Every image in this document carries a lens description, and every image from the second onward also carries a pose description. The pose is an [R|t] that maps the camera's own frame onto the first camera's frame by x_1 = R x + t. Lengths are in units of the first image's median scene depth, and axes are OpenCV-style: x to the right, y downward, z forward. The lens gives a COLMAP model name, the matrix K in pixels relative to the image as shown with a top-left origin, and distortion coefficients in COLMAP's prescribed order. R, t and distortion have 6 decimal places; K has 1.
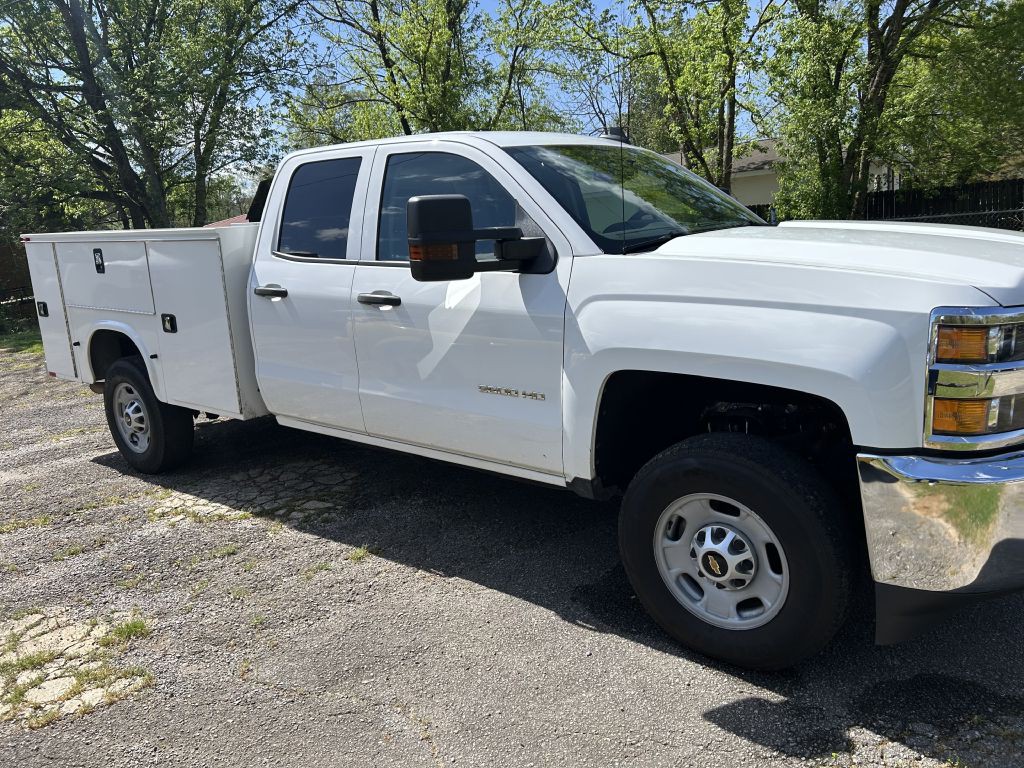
lens RADIAL K [[773.6, 0, 509.6], [0, 773.6, 378.3], [0, 0, 1]] dist [0.045330, -0.049859]
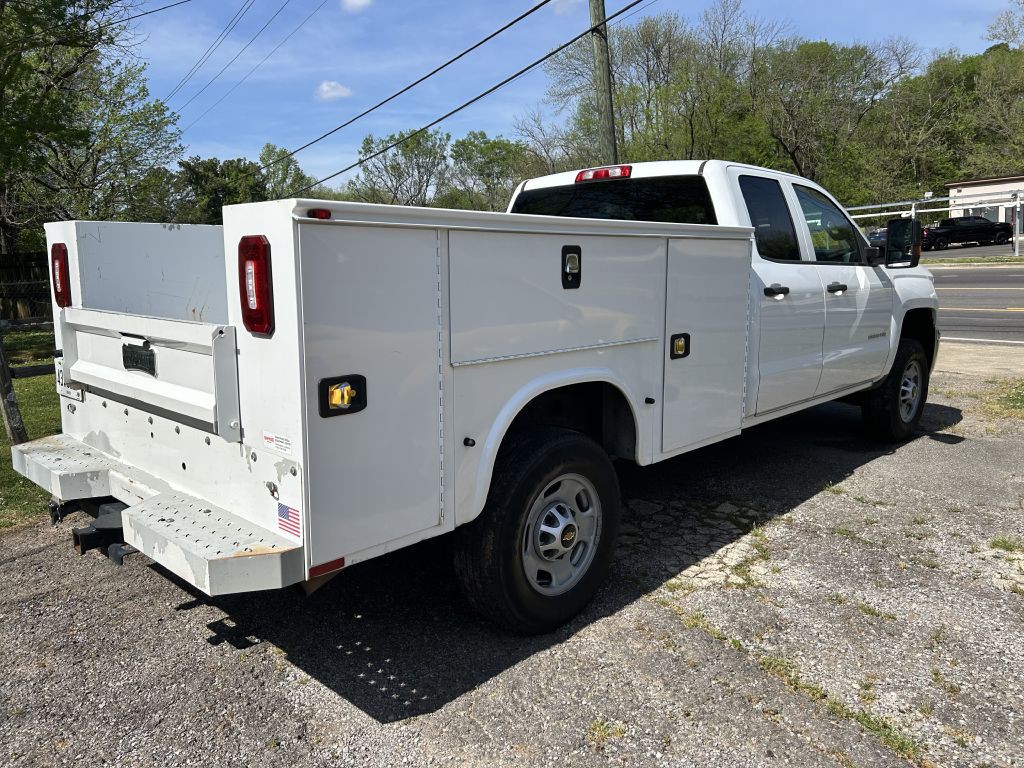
lens RADIAL K [[773.6, 0, 509.7], [0, 773.6, 376.0], [0, 0, 1]] dist [0.045330, -0.049859]
pose [[0.095285, -0.103364, 0.990069, -1.201768], [0.217199, 0.972789, 0.080656, -0.138797], [-0.971465, 0.207357, 0.115143, 1.076836]]
